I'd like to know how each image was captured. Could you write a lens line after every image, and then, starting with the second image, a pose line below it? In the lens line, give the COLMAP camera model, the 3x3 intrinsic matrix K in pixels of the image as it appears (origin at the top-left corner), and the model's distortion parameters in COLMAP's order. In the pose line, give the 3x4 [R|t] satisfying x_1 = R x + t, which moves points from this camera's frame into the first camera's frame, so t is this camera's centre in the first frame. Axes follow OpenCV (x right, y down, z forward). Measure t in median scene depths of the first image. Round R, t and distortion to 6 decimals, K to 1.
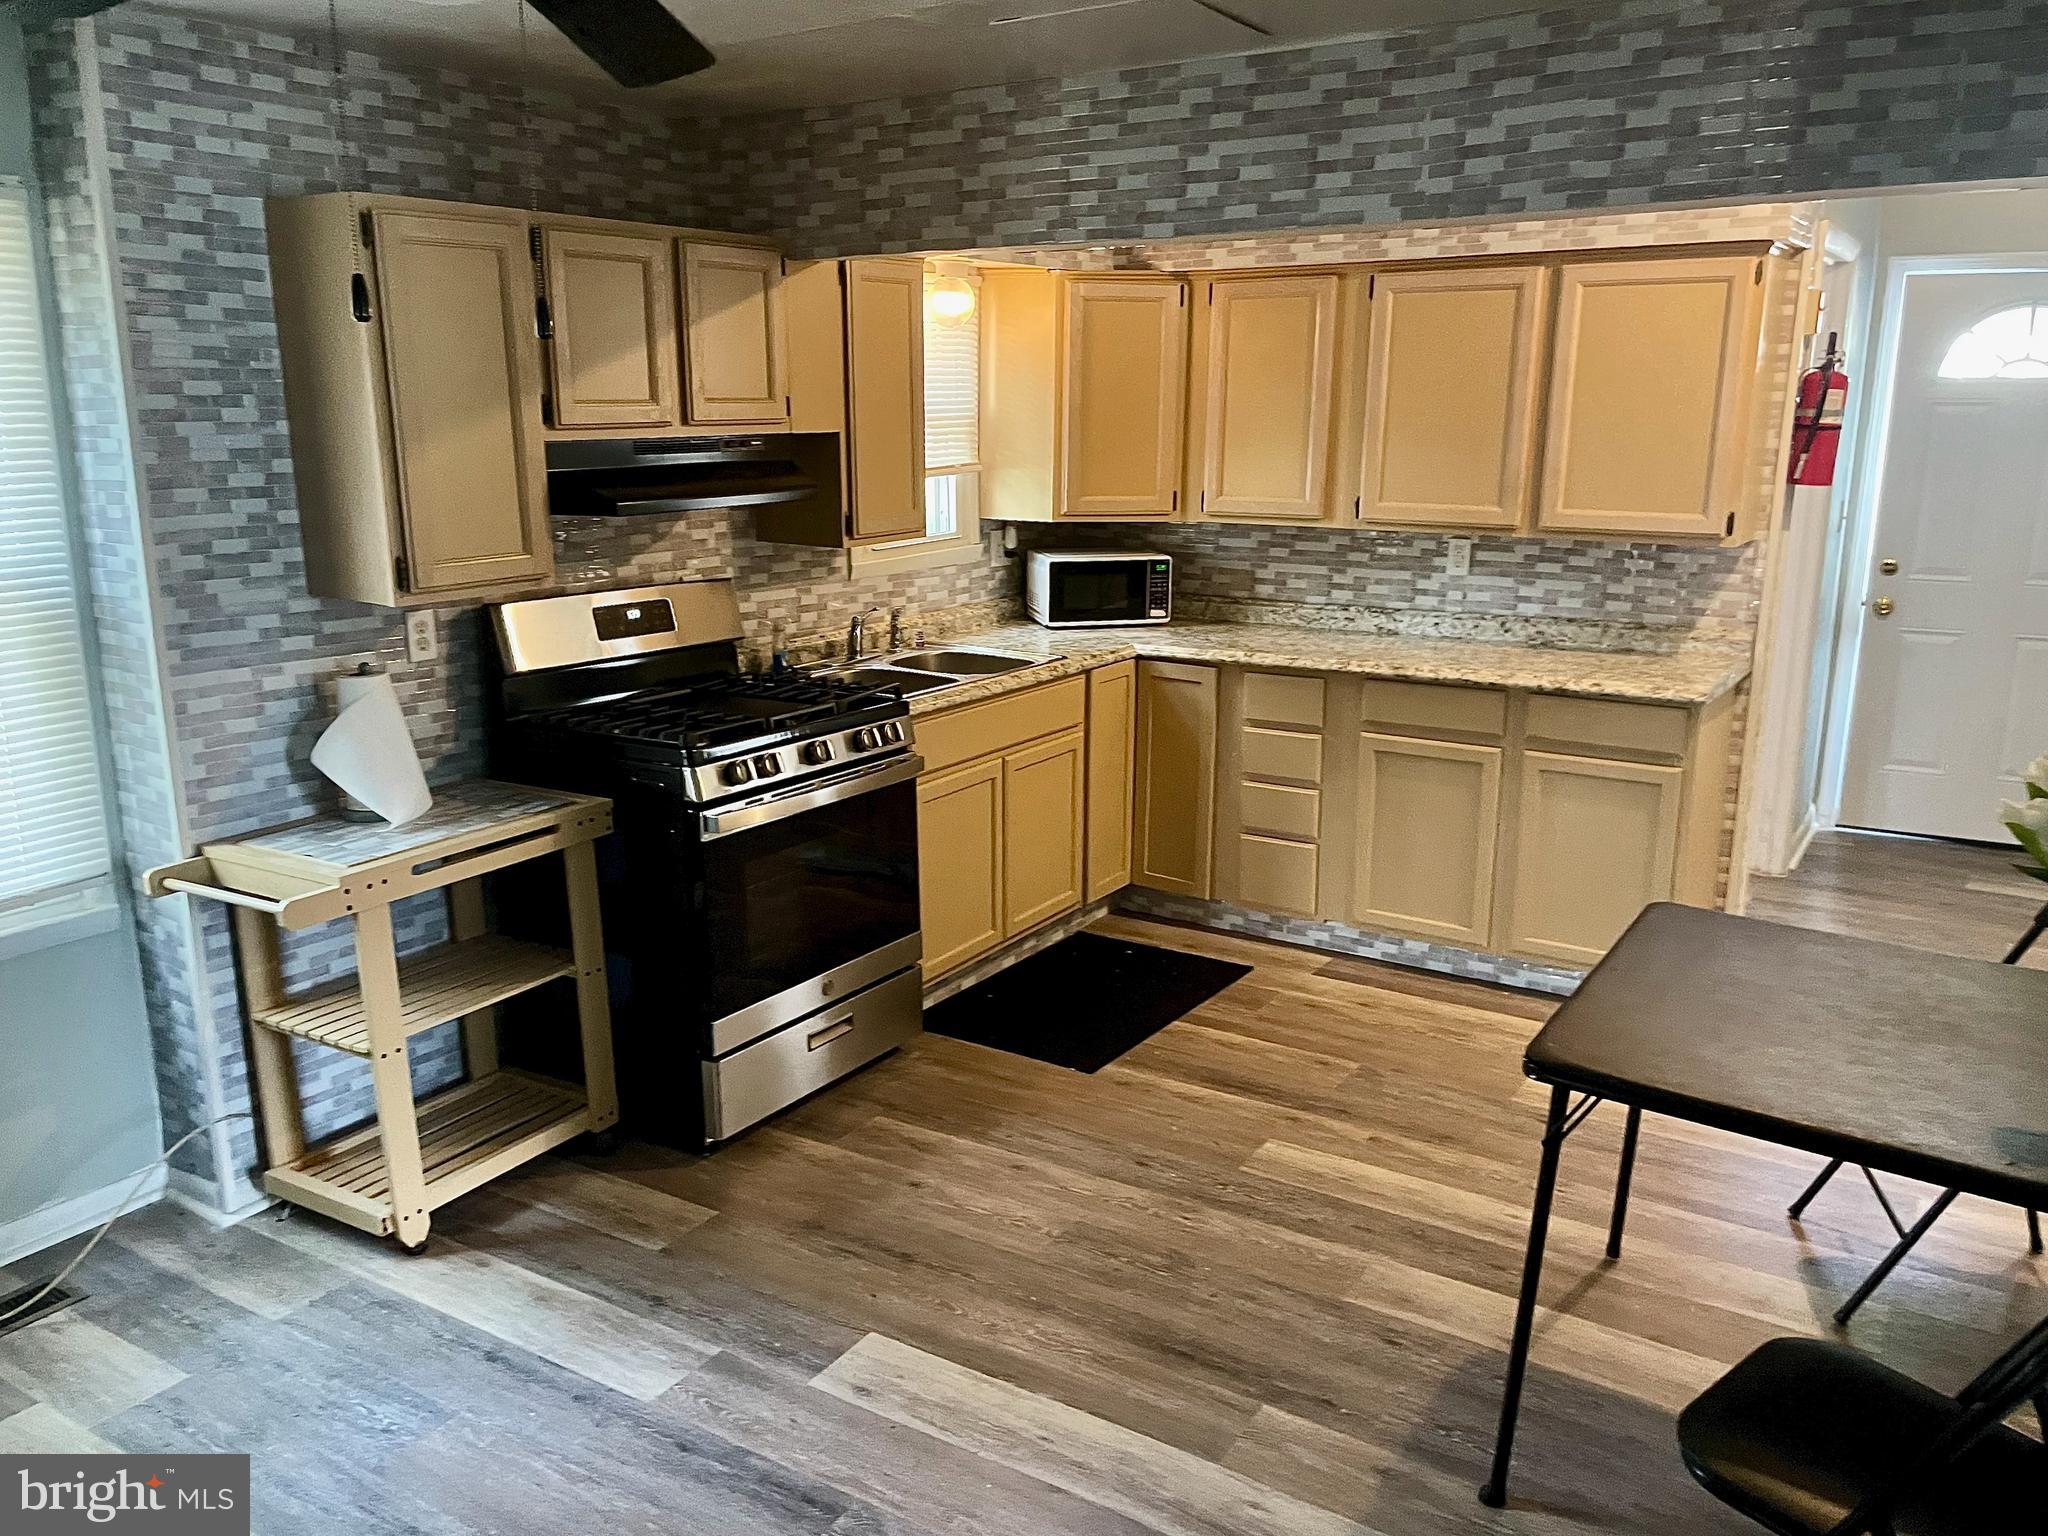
lens RADIAL K [[1552.7, 0, 1009.1], [0, 1552.7, 763.4], [0, 0, 1]] dist [0.087694, -0.116221]
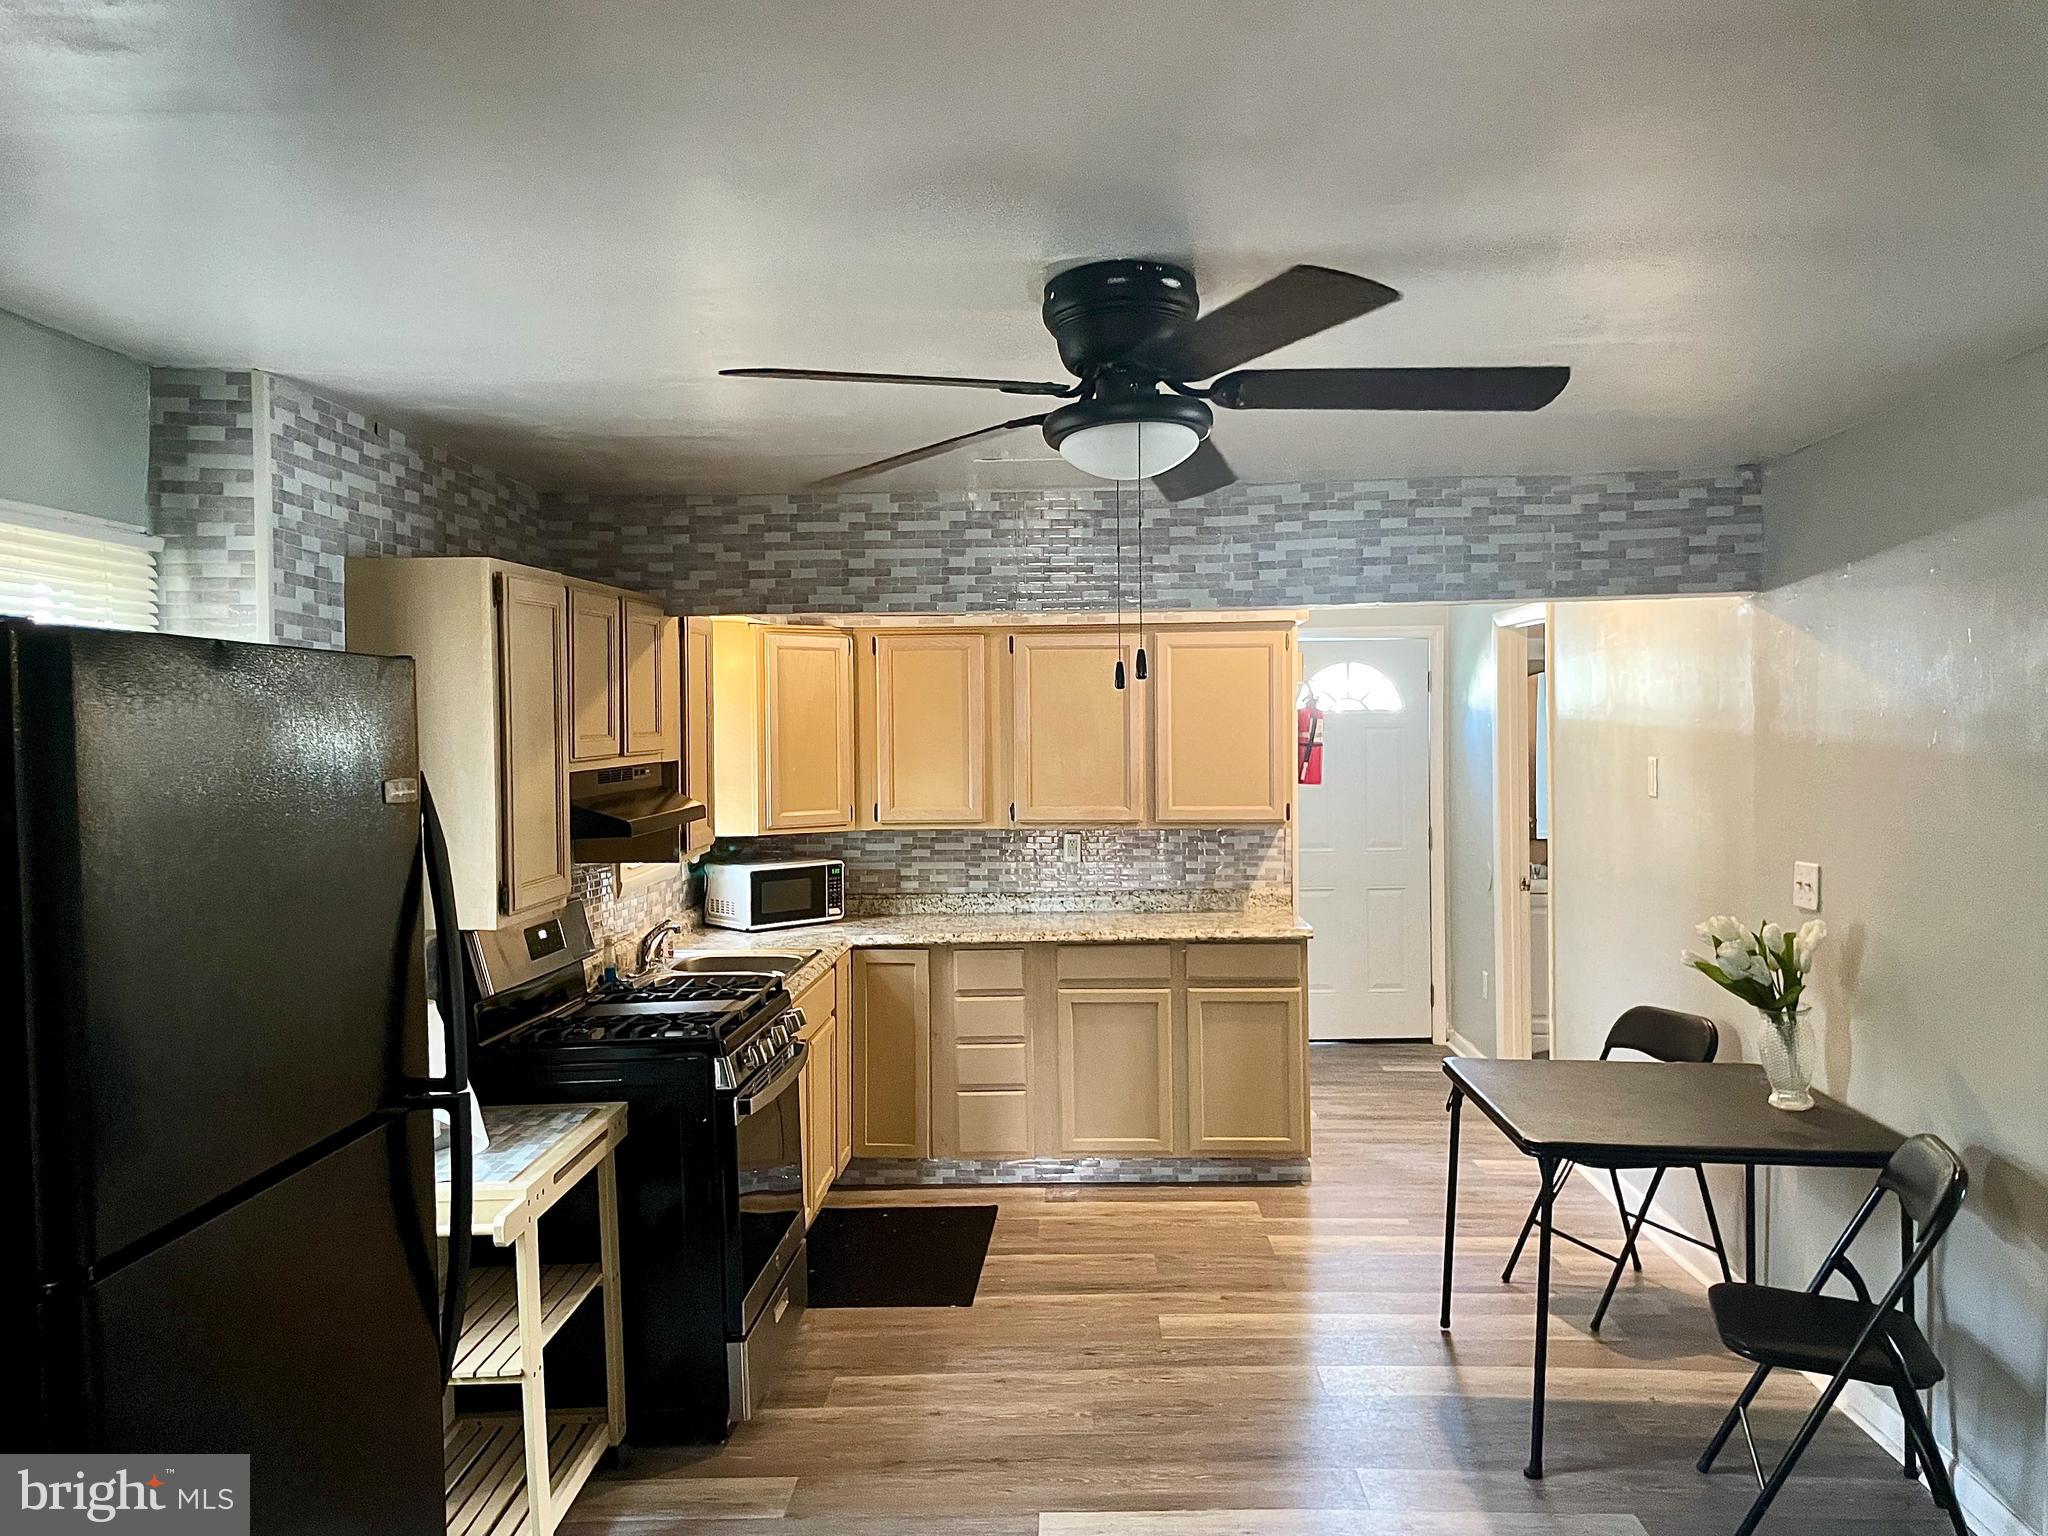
lens RADIAL K [[1552.7, 0, 1022.1], [0, 1552.7, 751.2], [0, 0, 1]] dist [0.087694, -0.116221]
pose [[0.858449, -0.020331, 0.512496, -0.528740], [0.129862, 0.975271, -0.178835, 0.015180], [-0.496187, 0.220074, 0.839861, -0.072825]]
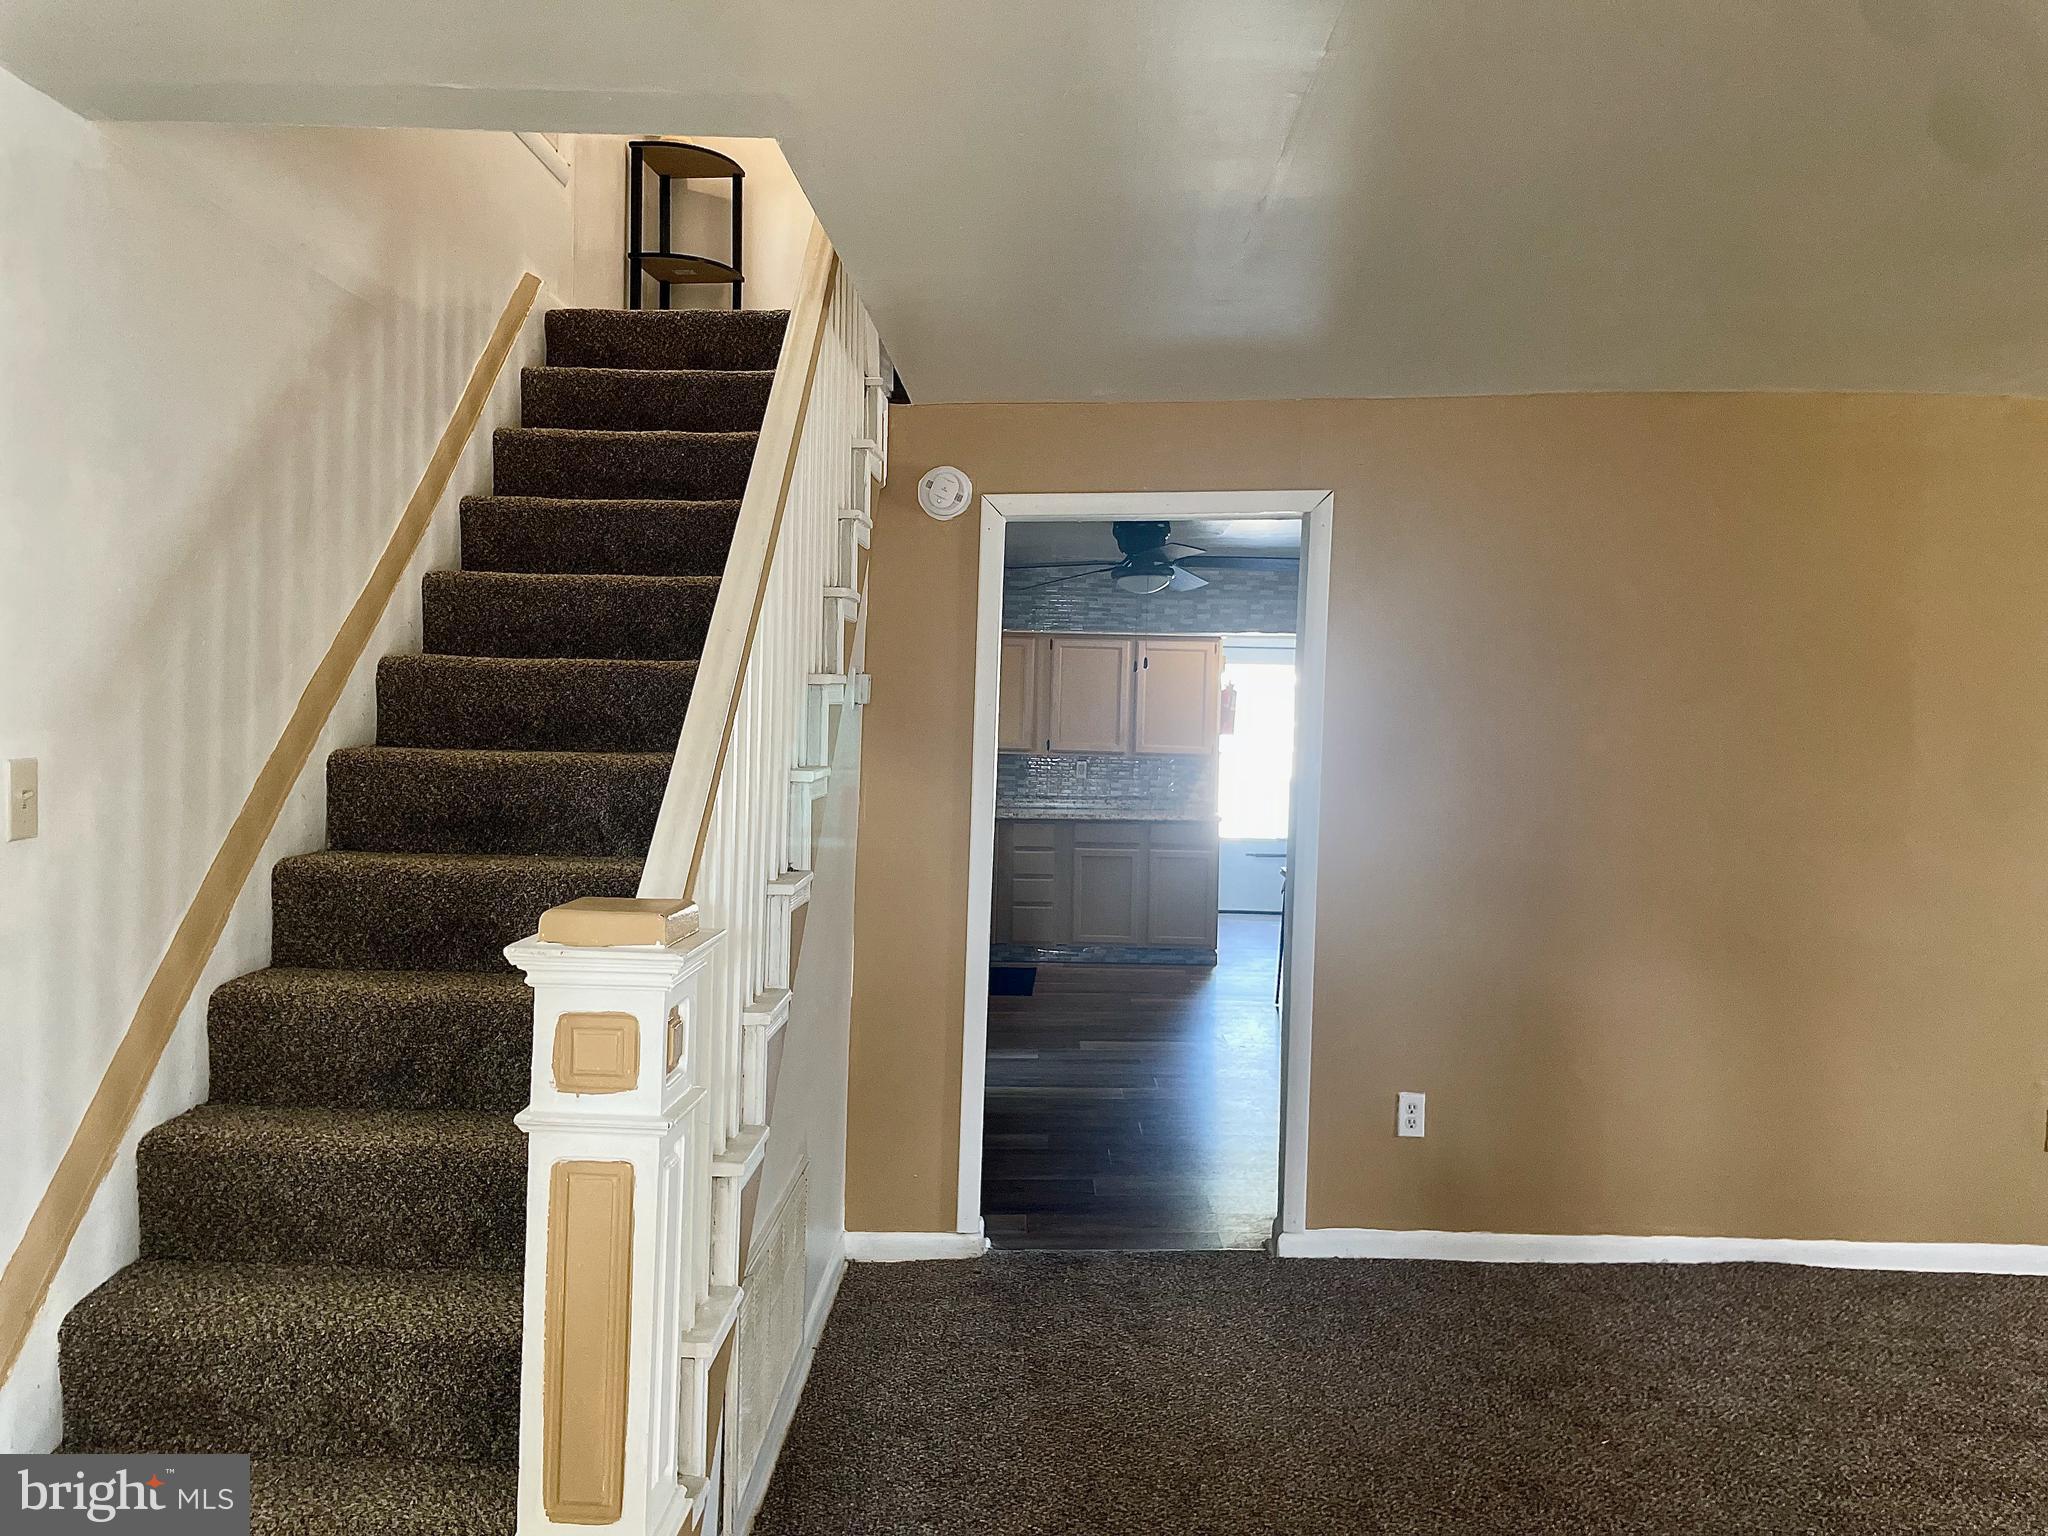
lens RADIAL K [[1552.7, 0, 1020.2], [0, 1552.7, 756.8], [0, 0, 1]] dist [0.087694, -0.116221]
pose [[0.845863, 0.004954, 0.533377, -1.192641], [0.097387, 0.981714, -0.163562, 0.243633], [-0.524434, 0.190295, 0.829913, -0.907302]]
